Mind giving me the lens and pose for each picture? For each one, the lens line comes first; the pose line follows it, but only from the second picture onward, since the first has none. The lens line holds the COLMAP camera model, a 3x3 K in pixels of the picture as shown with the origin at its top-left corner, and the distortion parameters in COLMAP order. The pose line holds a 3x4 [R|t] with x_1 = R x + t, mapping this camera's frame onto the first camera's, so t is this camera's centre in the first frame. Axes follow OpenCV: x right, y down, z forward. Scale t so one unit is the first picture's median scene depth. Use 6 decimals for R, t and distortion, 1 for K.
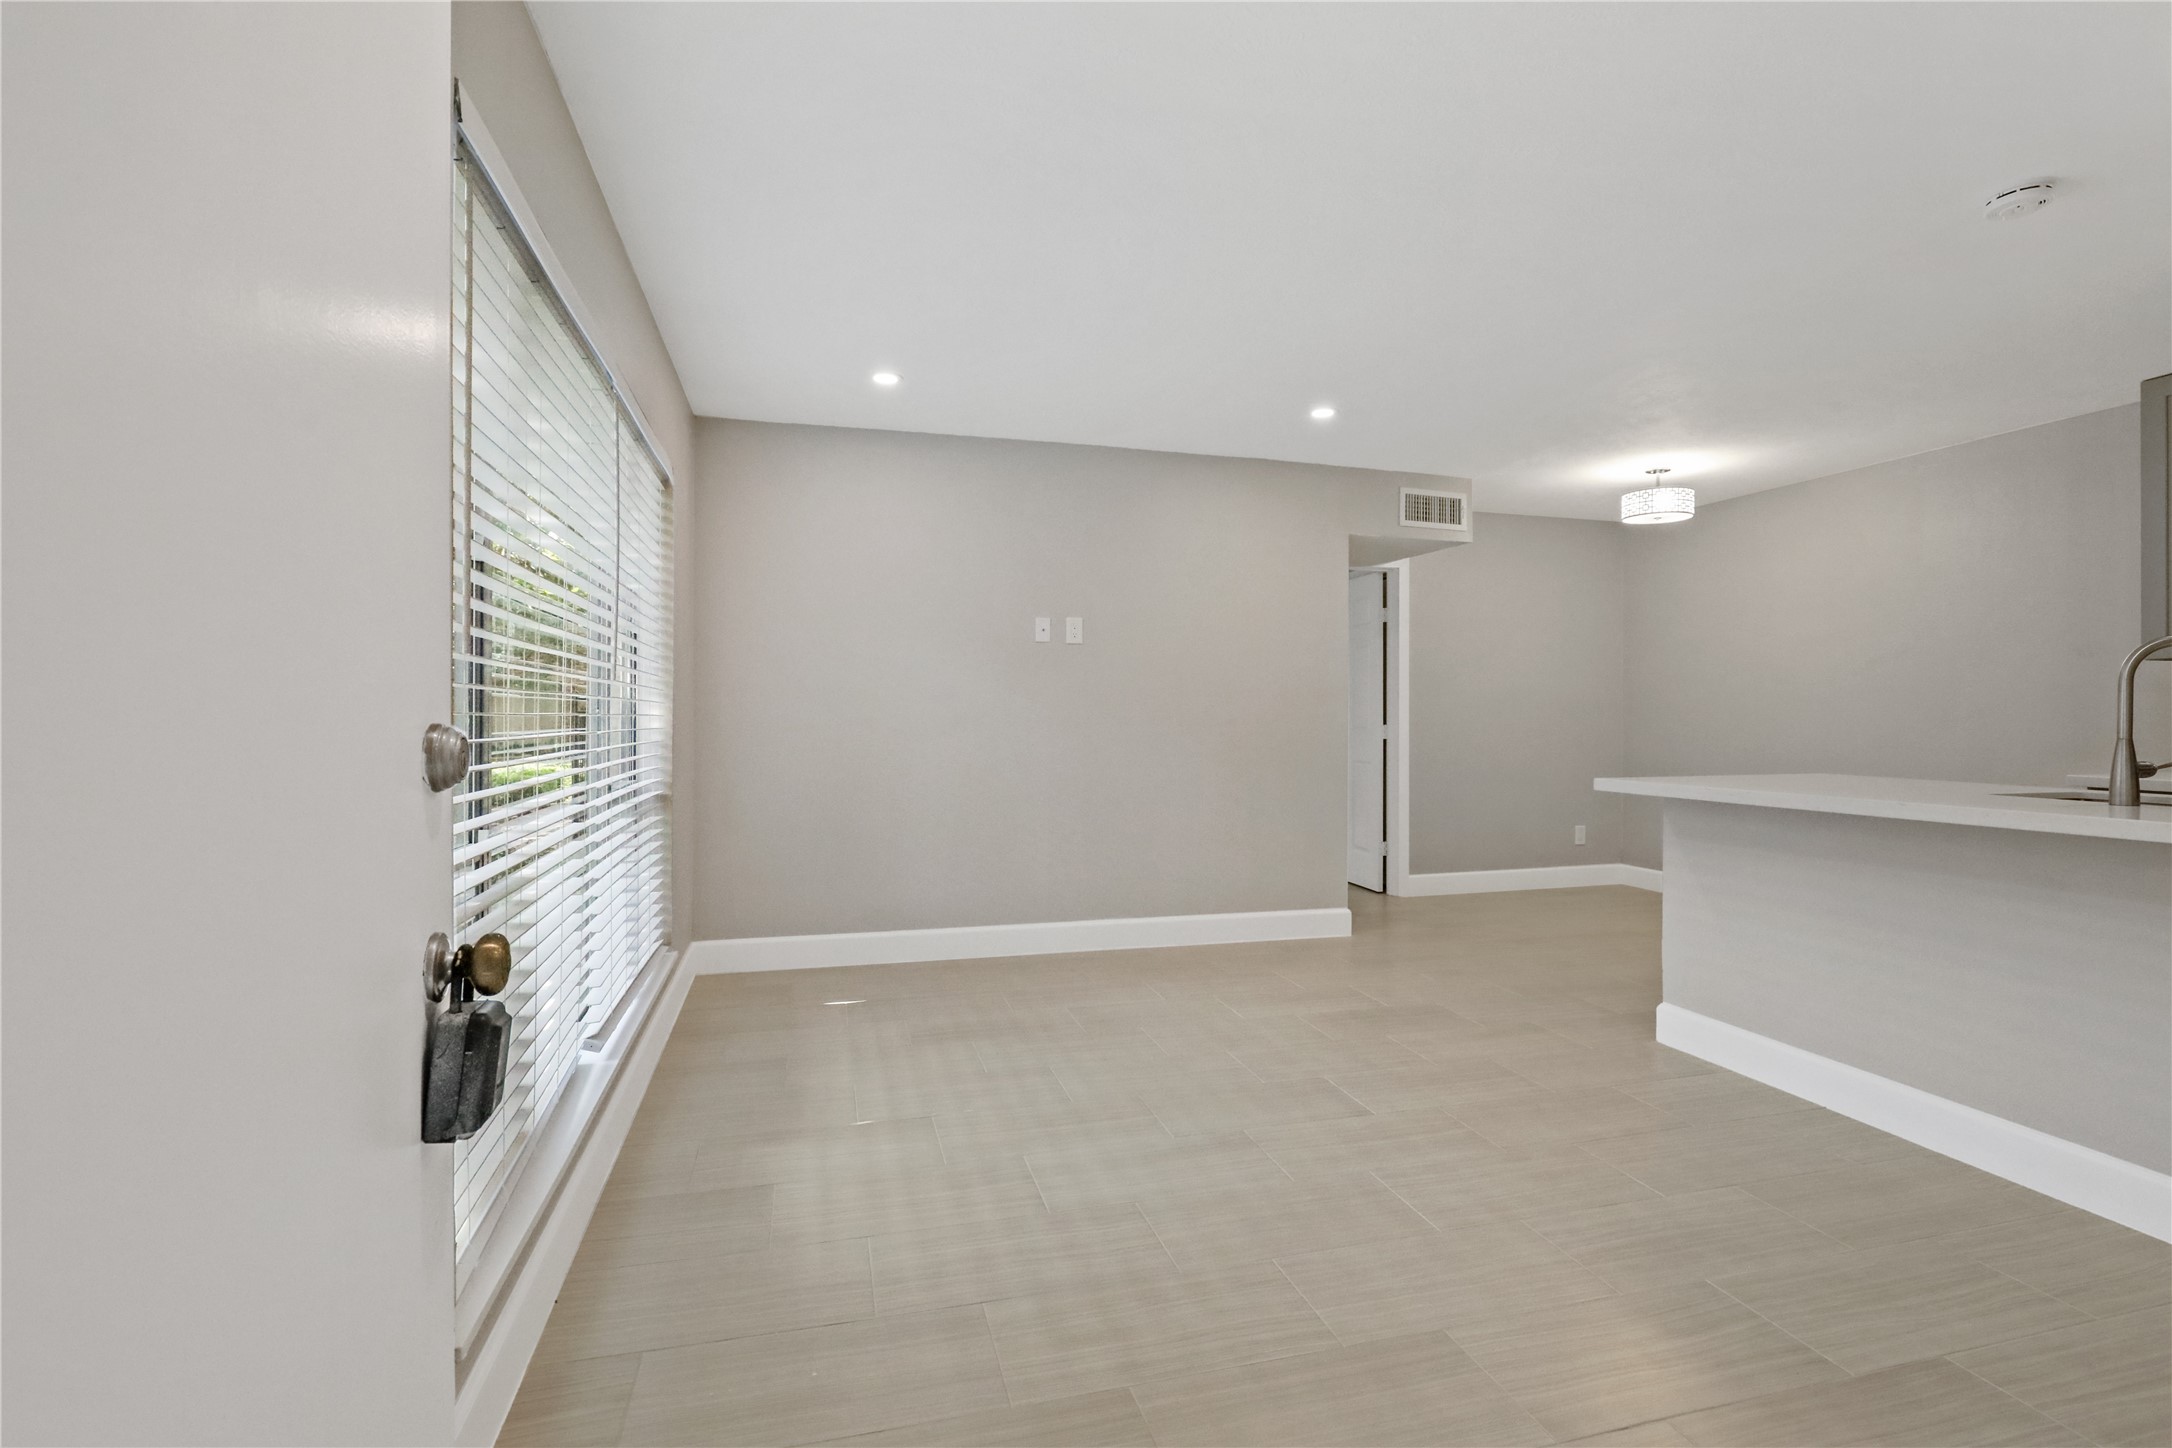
lens RADIAL K [[994.6, 0, 1089.8], [0, 994.6, 718.2], [0, 0, 1]] dist [0.003610, 0.000034]
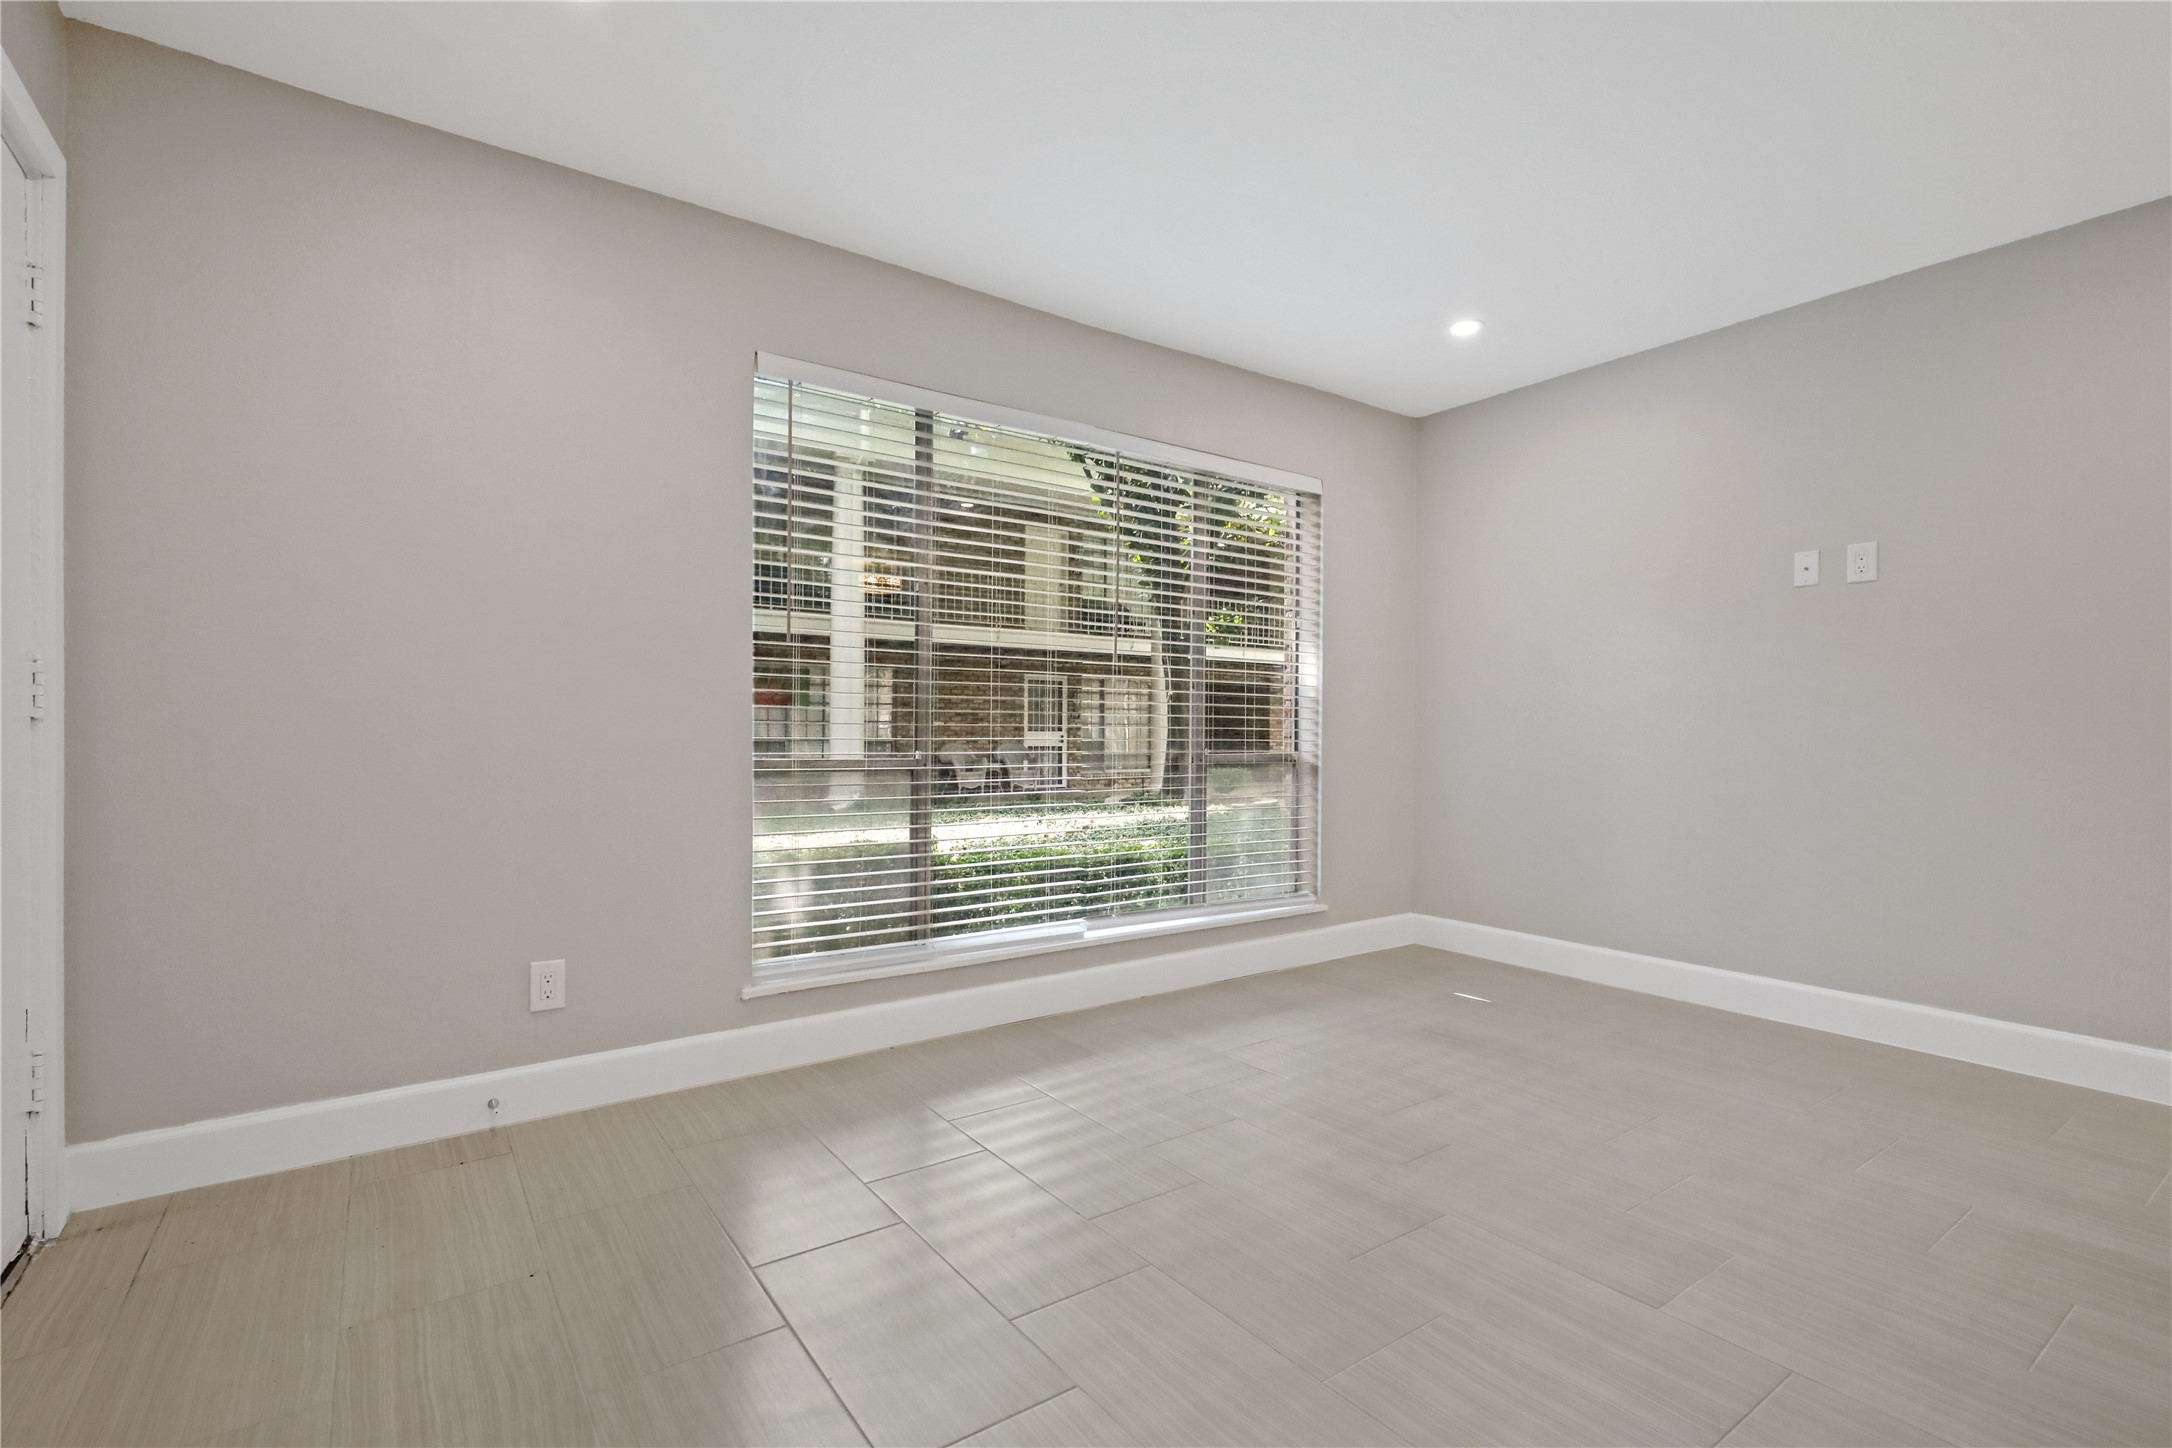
lens RADIAL K [[994.6, 0, 1096.4], [0, 994.6, 730.7], [0, 0, 1]] dist [0.003610, 0.000034]
pose [[0.342789, -0.001989, -0.939410, 0.489186], [-0.000885, 0.999997, -0.002440, 0.031527], [0.939412, 0.001668, 0.342786, 0.312197]]
